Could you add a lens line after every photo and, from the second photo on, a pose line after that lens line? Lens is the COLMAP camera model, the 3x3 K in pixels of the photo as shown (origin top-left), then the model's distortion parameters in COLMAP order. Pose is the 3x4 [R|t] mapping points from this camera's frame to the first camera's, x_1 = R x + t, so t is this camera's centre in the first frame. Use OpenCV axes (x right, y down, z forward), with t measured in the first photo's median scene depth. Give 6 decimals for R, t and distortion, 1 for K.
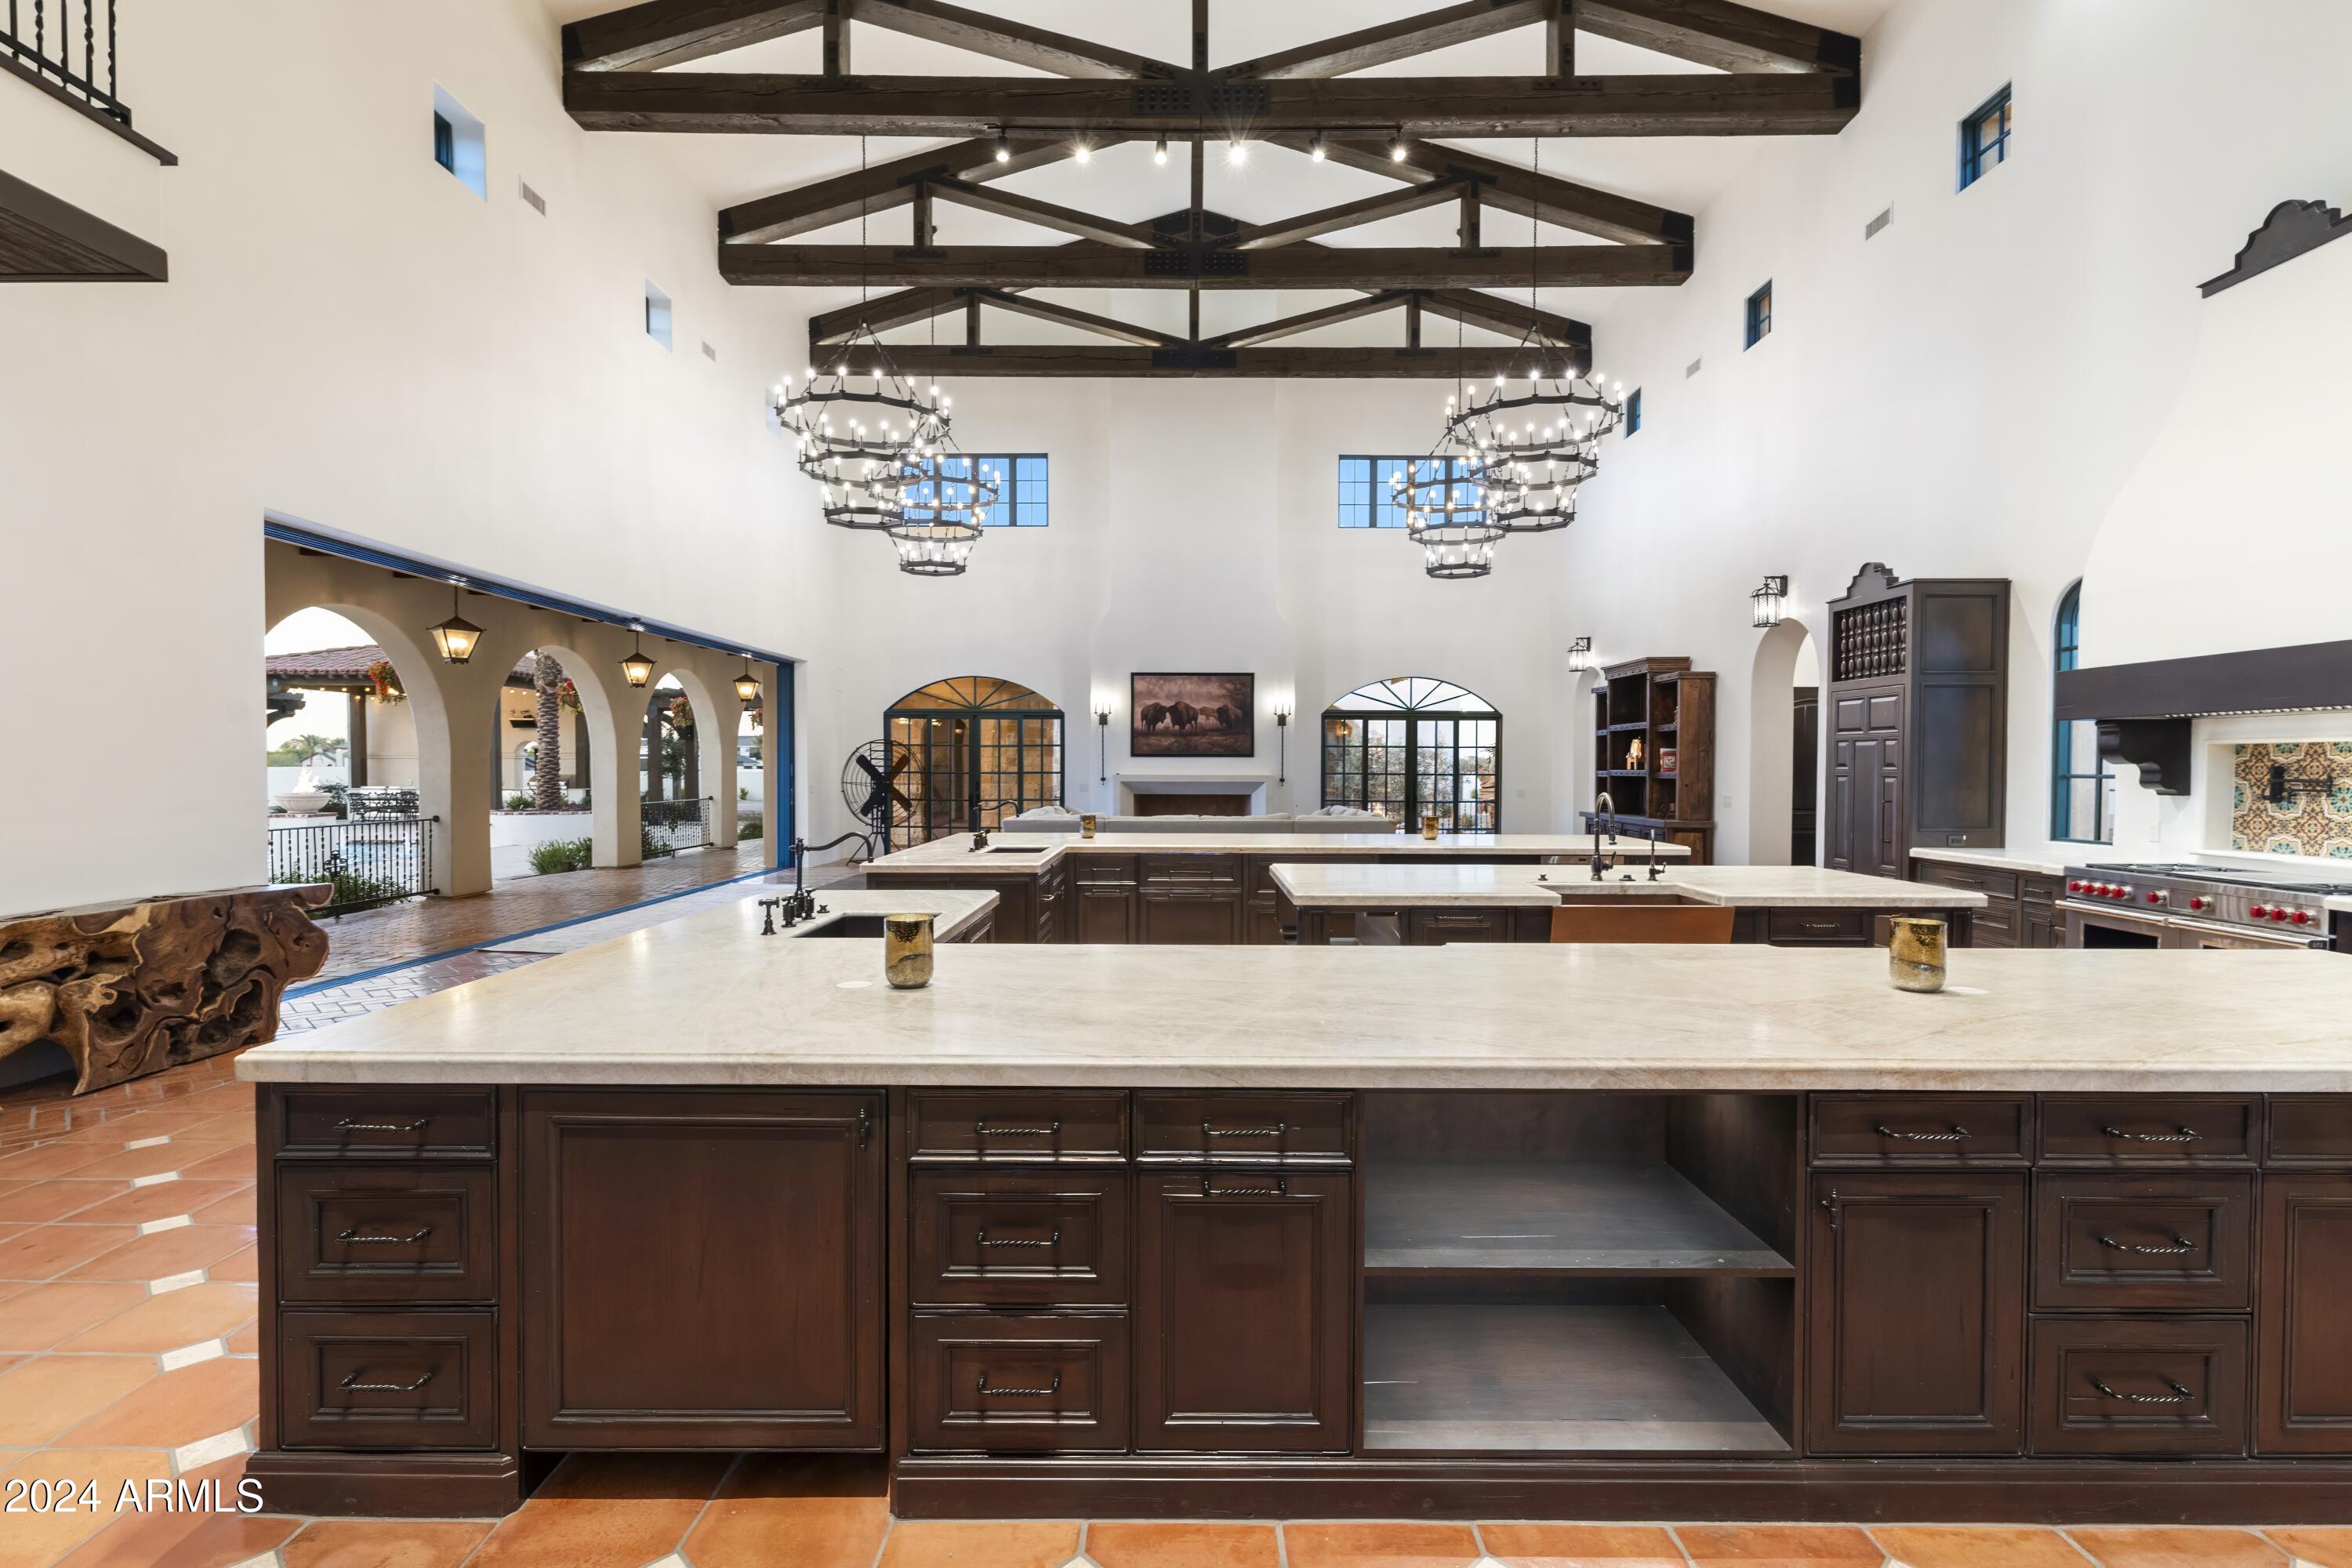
lens RADIAL K [[1129.8, 0, 1171.9], [0, 1129.8, 783.6], [0, 0, 1]] dist [0.003097, -0.000083]
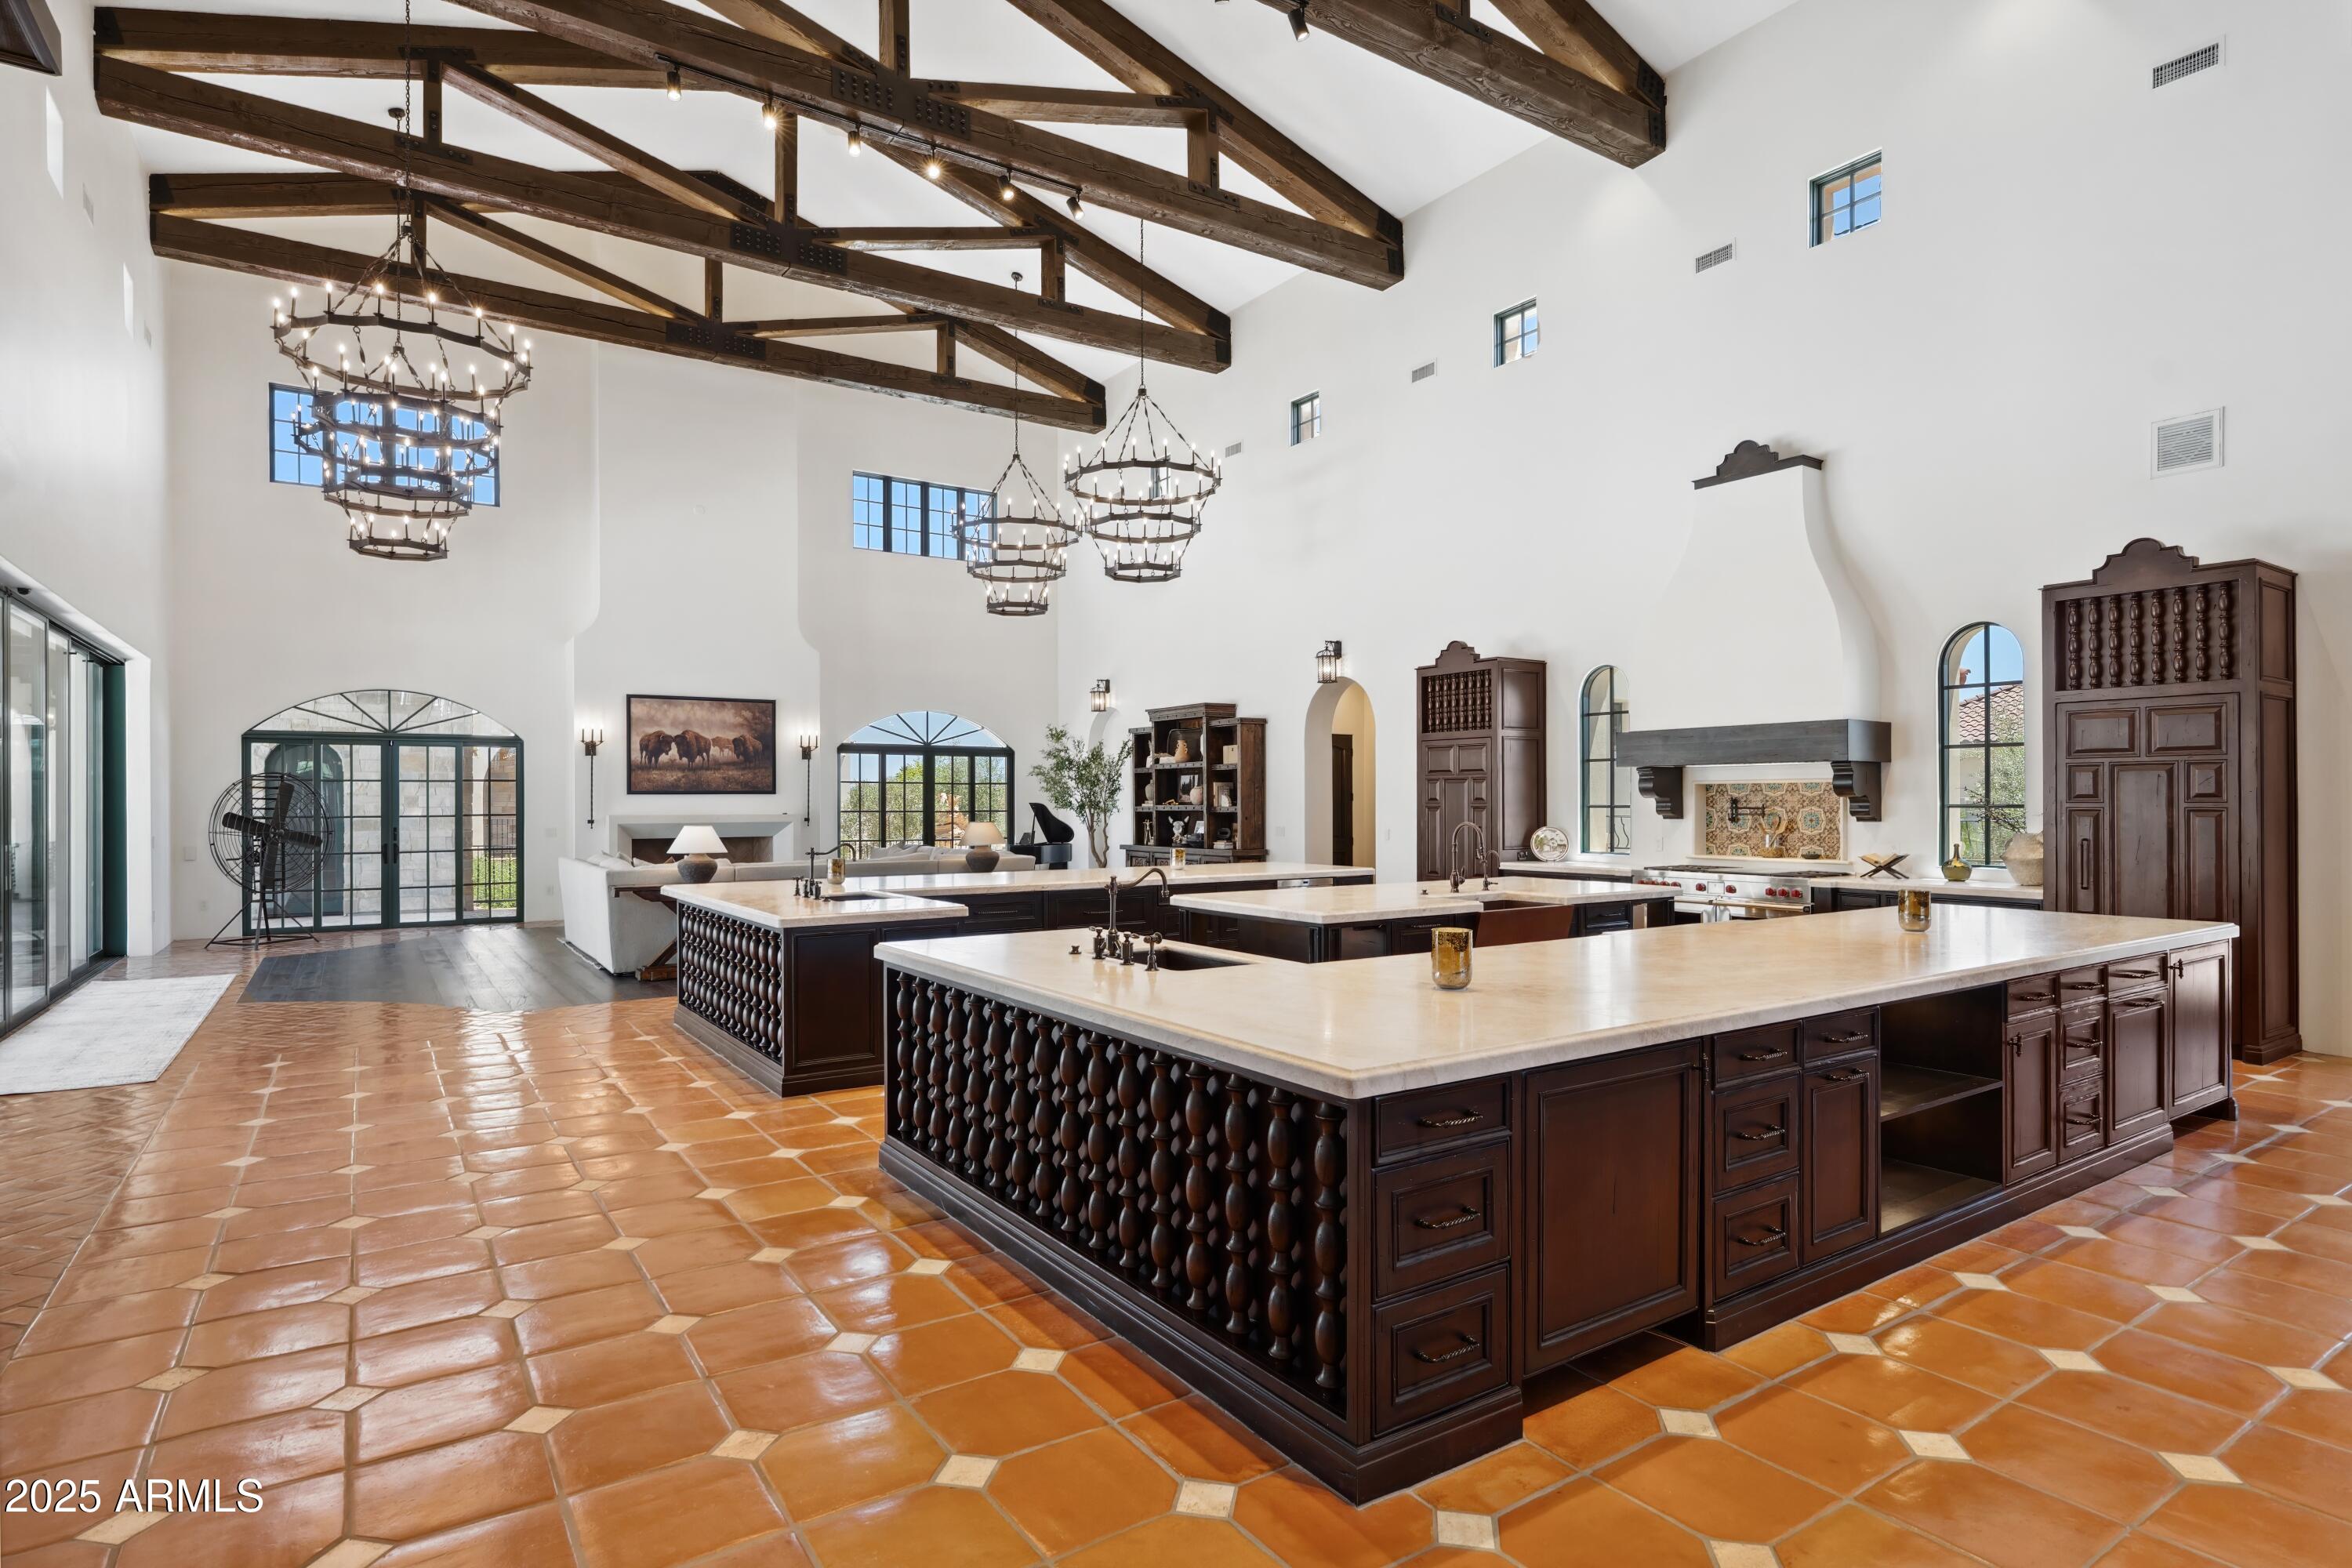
lens RADIAL K [[1232.1, 0, 1180.4], [0, 1232.1, 793.4], [0, 0, 1]] dist [0.001077, -0.002936]
pose [[0.824369, -0.004106, 0.566038, -0.249965], [0.016446, 0.999725, -0.016699, -0.002997], [-0.565814, 0.023075, 0.824210, 0.018003]]
